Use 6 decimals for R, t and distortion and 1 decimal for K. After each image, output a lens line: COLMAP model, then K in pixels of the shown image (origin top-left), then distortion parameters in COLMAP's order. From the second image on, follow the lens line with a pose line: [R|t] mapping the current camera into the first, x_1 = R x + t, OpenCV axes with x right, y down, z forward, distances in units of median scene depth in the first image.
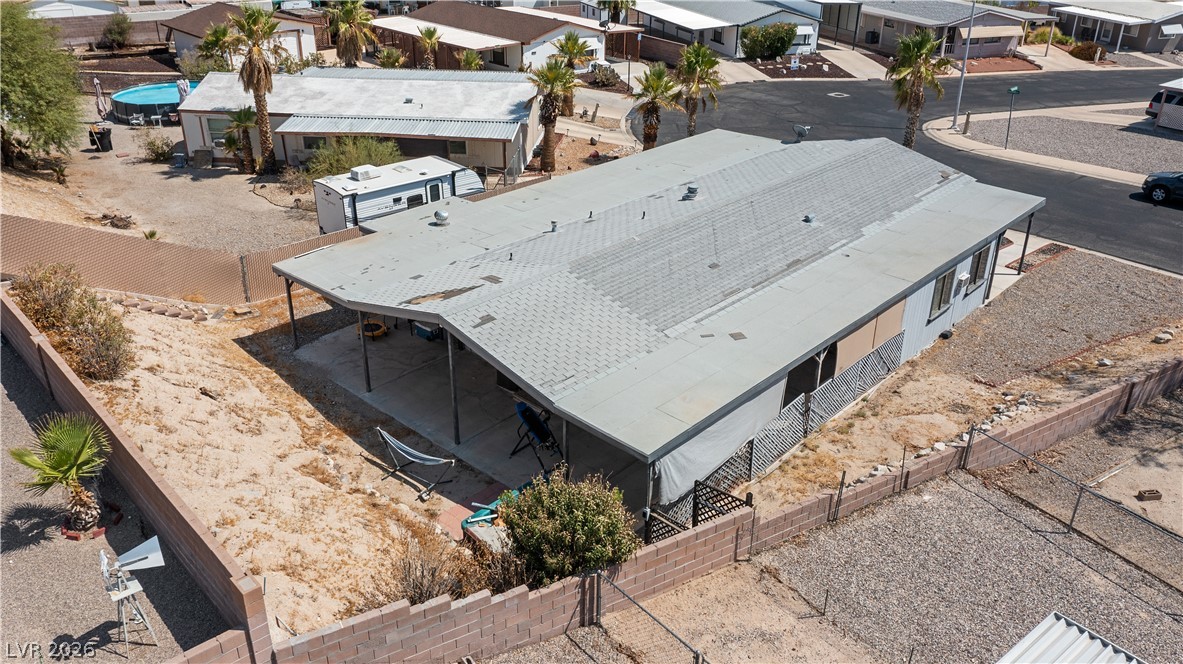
lens RADIAL K [[932.2, 0, 590.0], [0, 932.2, 331.3], [0, 0, 1]] dist [-0.012111, 0.009253]
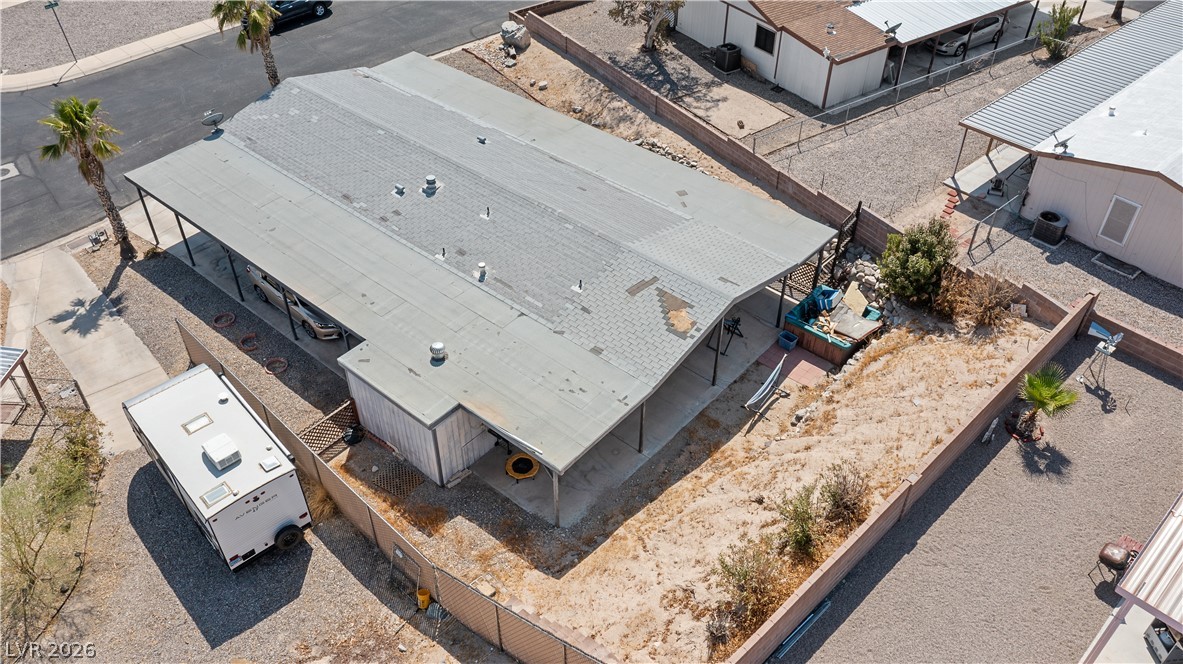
lens RADIAL K [[935.0, 0, 589.6], [0, 935.0, 328.8], [0, 0, 1]] dist [-0.010846, 0.006572]
pose [[-0.033287, -0.657201, 0.752980, -0.869368], [0.444397, 0.665091, 0.600137, -0.641270], [-0.895211, 0.354599, 0.269919, 0.646675]]
